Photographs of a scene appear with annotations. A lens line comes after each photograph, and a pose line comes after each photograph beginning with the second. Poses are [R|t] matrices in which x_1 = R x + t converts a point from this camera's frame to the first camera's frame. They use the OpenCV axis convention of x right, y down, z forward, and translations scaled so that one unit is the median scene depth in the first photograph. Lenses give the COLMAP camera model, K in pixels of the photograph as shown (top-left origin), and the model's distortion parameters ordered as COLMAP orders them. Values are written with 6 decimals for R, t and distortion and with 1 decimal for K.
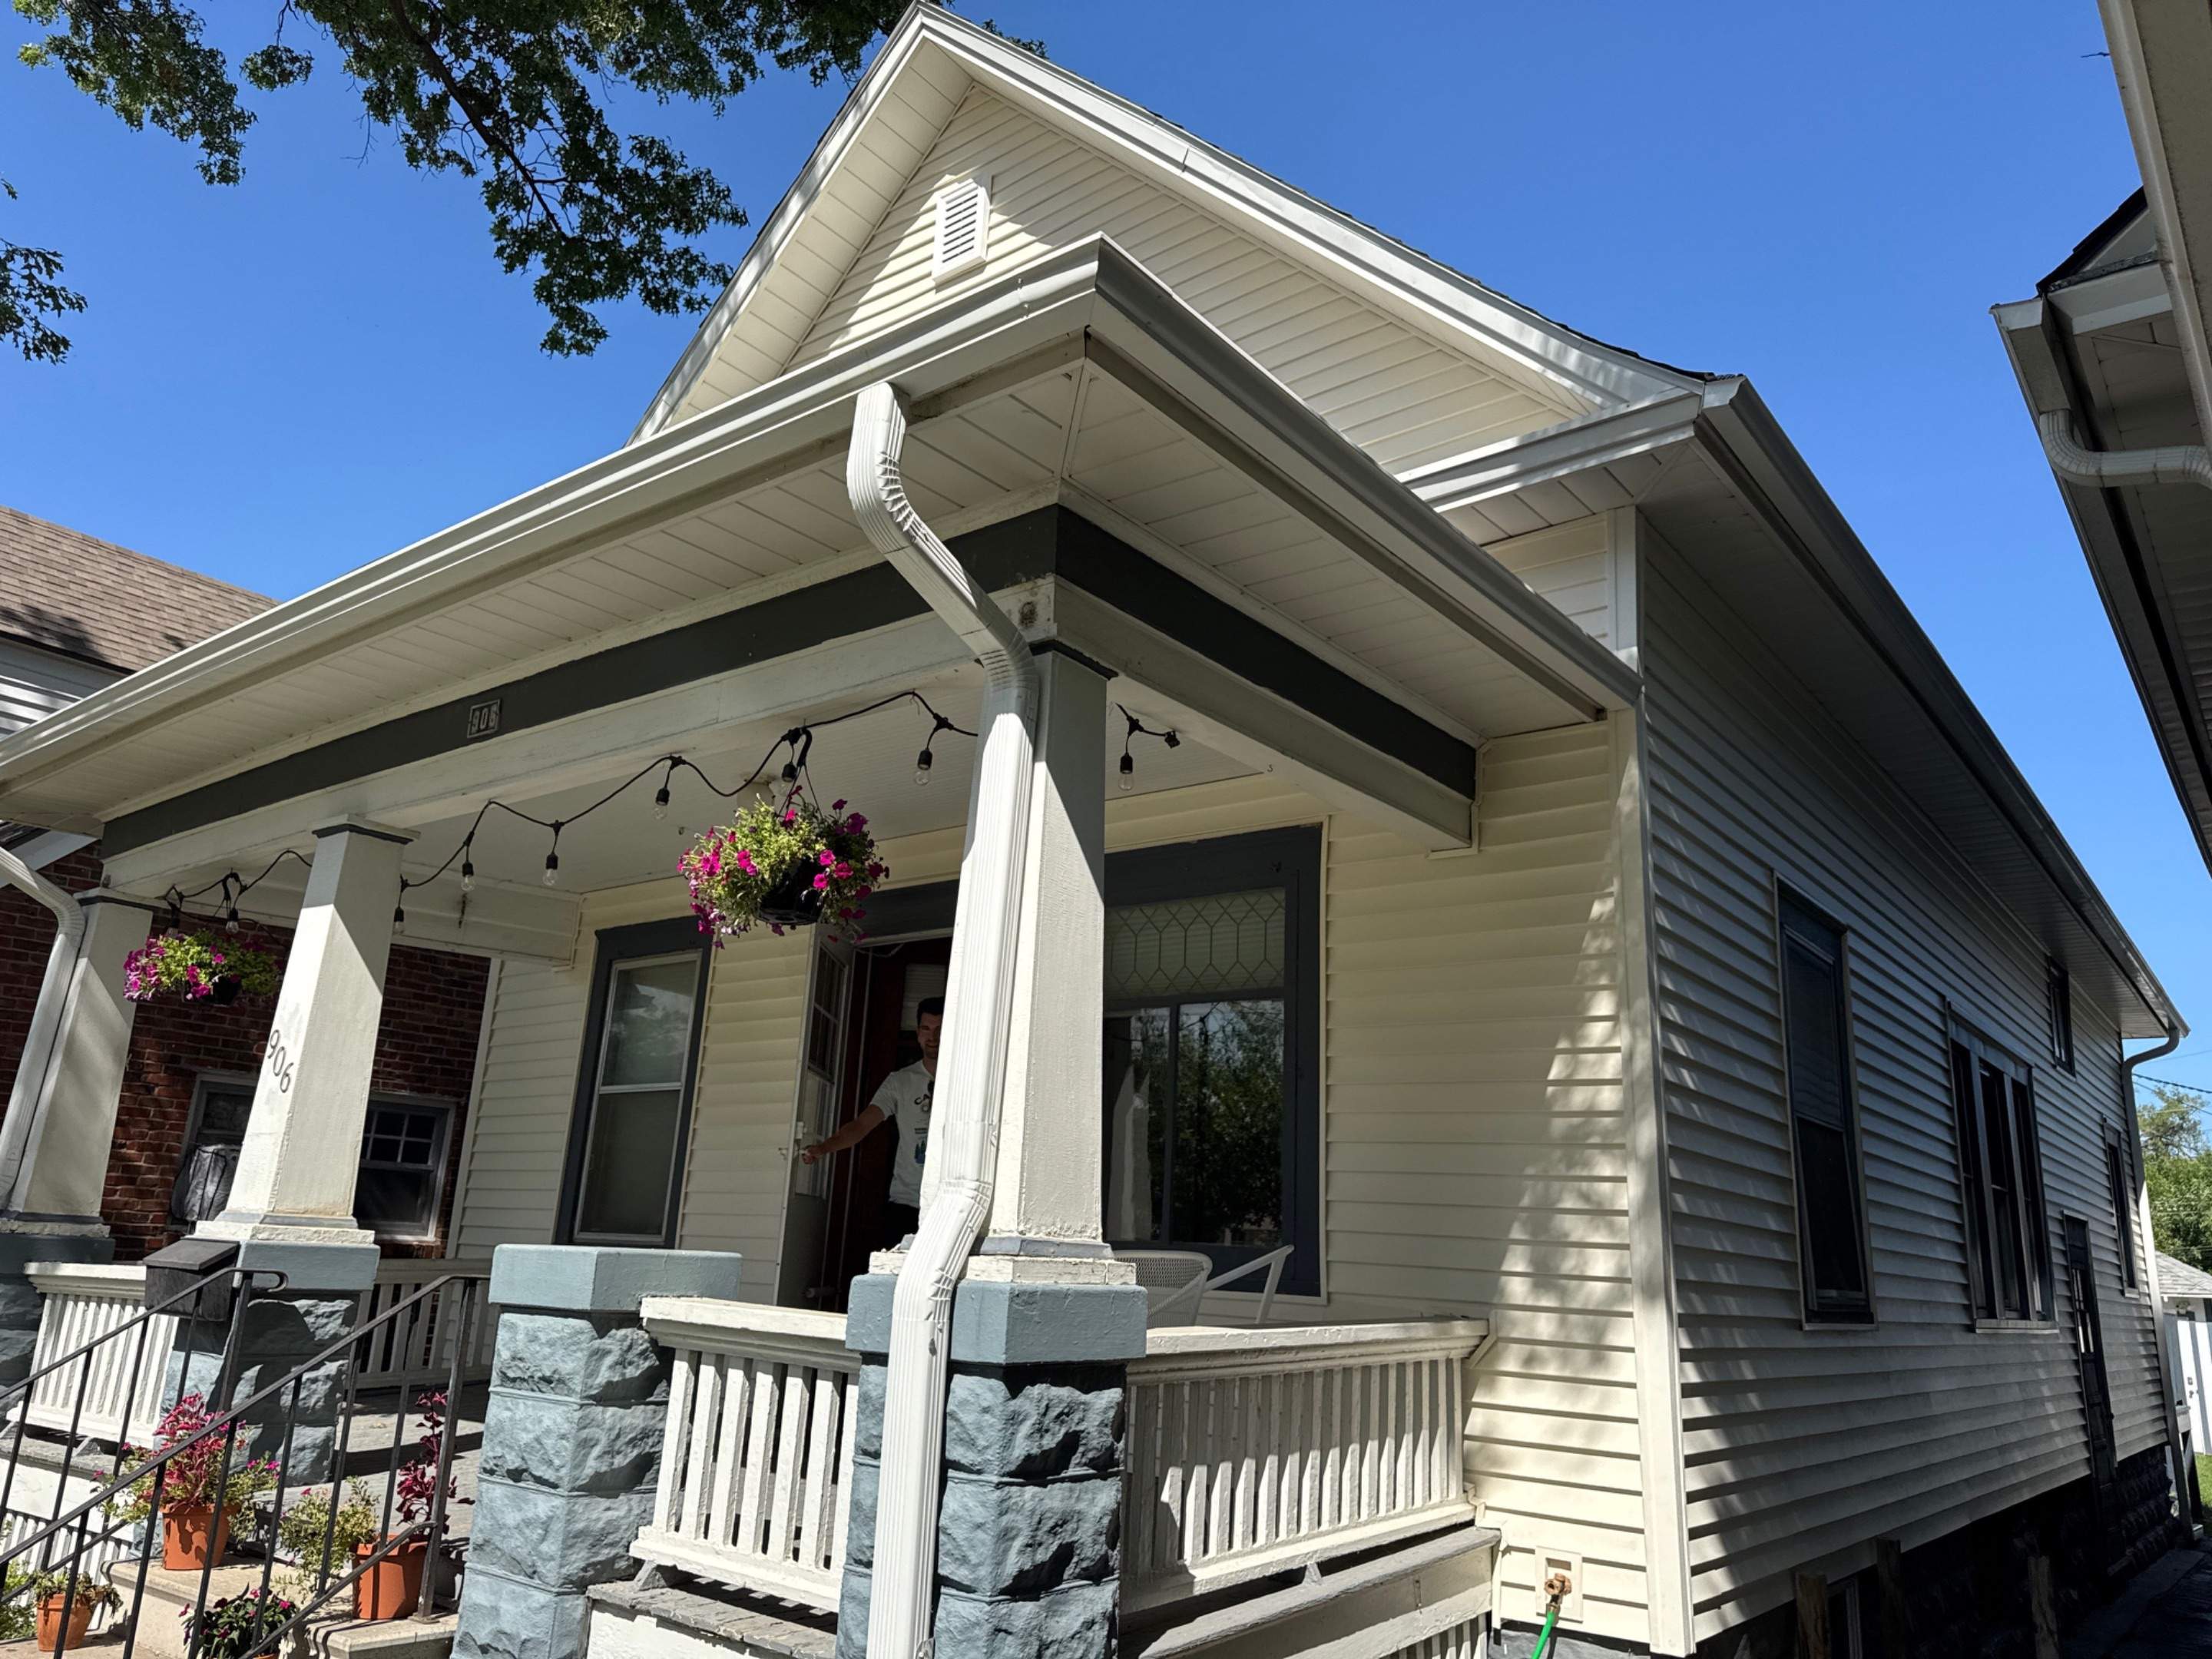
lens RADIAL K [[1562.7, 0, 1109.7], [0, 1562.7, 824.6], [0, 0, 1]] dist [0.051220, -0.053946]
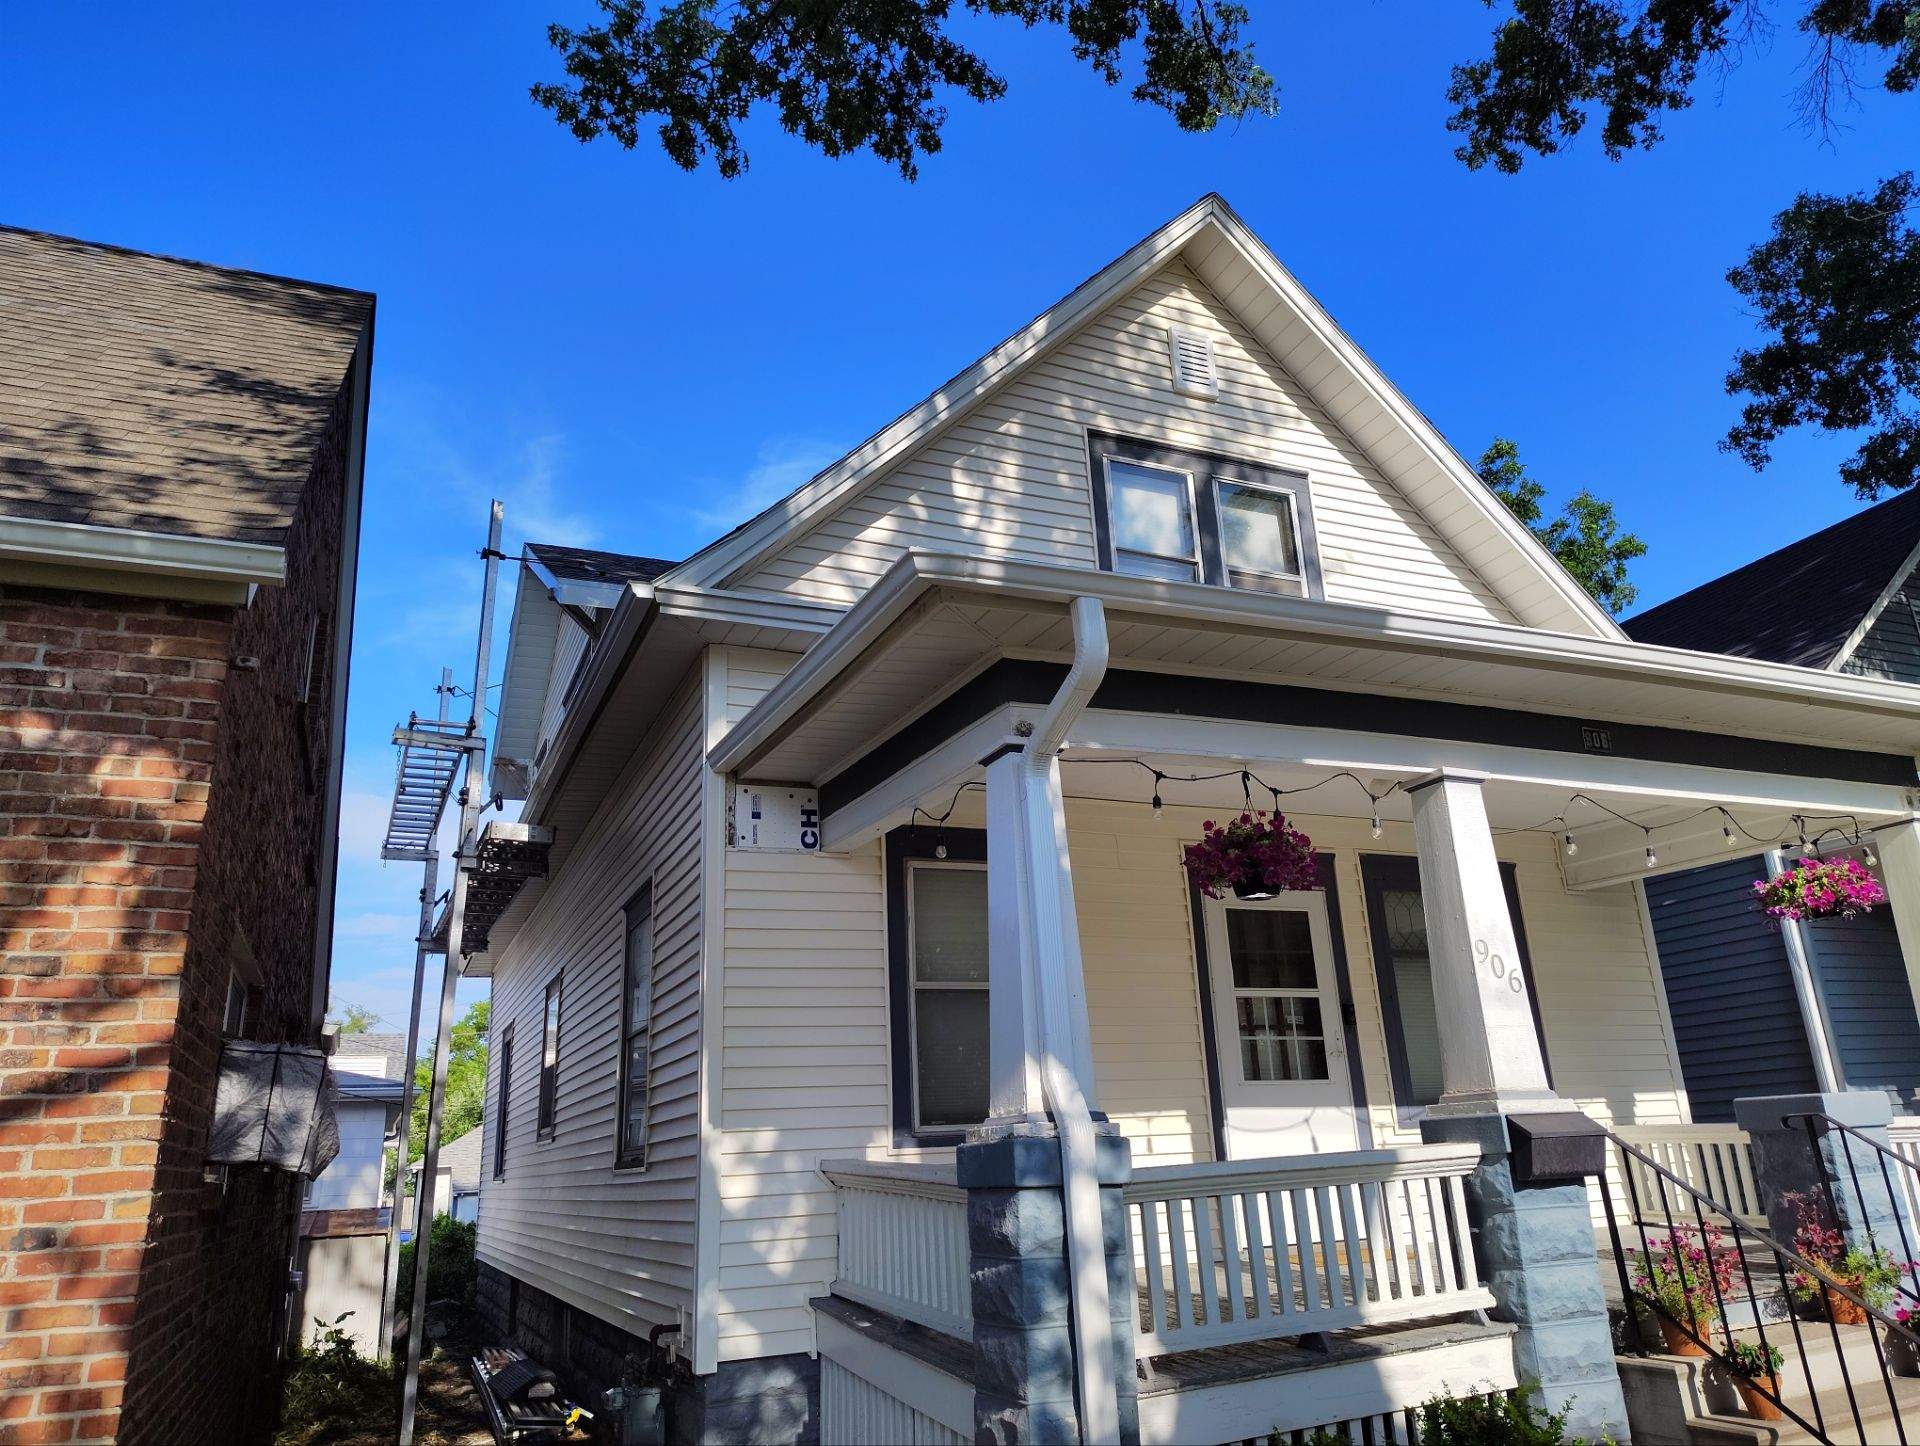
lens RADIAL K [[1319.5, 0, 946.0], [0, 1319.5, 714.1], [0, 0, 1]] dist [0.029318, -0.020205]
pose [[0.480713, 0.212510, 0.850737, -1.793246], [-0.172152, 0.974180, -0.146070, 0.199720], [-0.859813, -0.076238, 0.504886, 0.940623]]
